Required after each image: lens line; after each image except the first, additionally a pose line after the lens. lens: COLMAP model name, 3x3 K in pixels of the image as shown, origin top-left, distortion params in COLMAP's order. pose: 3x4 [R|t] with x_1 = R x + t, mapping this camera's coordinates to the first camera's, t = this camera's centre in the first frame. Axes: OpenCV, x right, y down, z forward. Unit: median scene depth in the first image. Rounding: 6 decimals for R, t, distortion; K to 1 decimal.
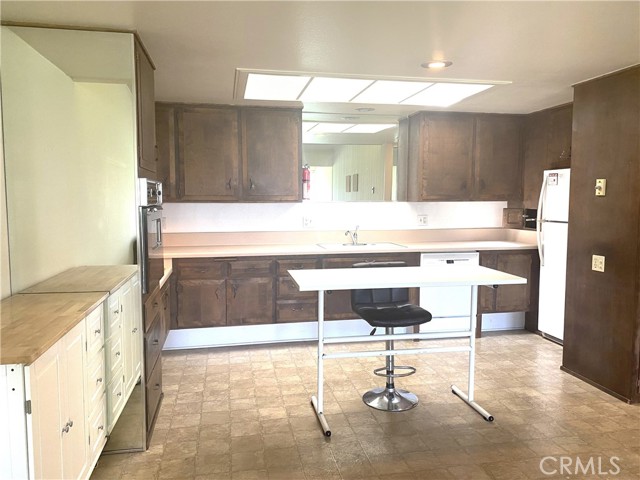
lens RADIAL K [[487.8, 0, 316.0], [0, 487.8, 235.4], [0, 0, 1]] dist [0.048526, -0.006773]
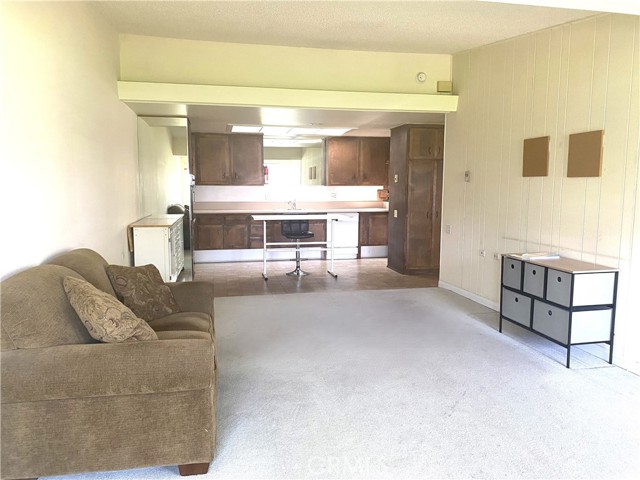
lens RADIAL K [[487.8, 0, 323.8], [0, 487.8, 243.9], [0, 0, 1]] dist [0.048526, -0.006773]
pose [[0.999593, -0.001285, 0.028504, 0.152958], [0.000116, 0.999160, 0.040983, 0.081364], [-0.028533, -0.040963, 0.998753, -0.912233]]
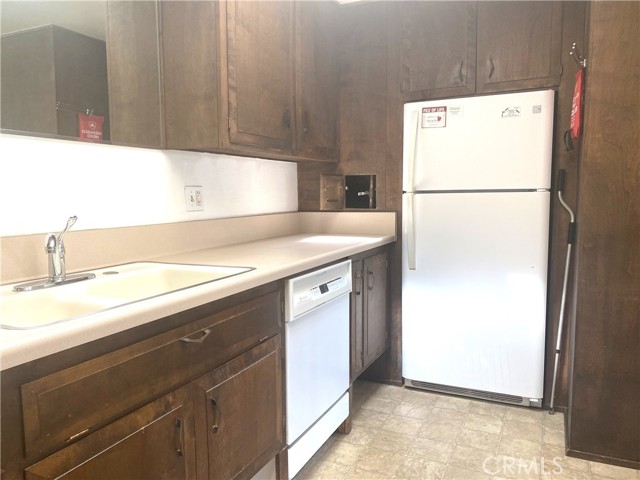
lens RADIAL K [[487.8, 0, 321.2], [0, 487.8, 241.9], [0, 0, 1]] dist [0.048526, -0.006773]
pose [[0.578995, -0.086024, 0.810780, -0.069897], [0.075703, 0.995795, 0.051593, -0.008503], [-0.811809, 0.031506, 0.583073, 0.764398]]
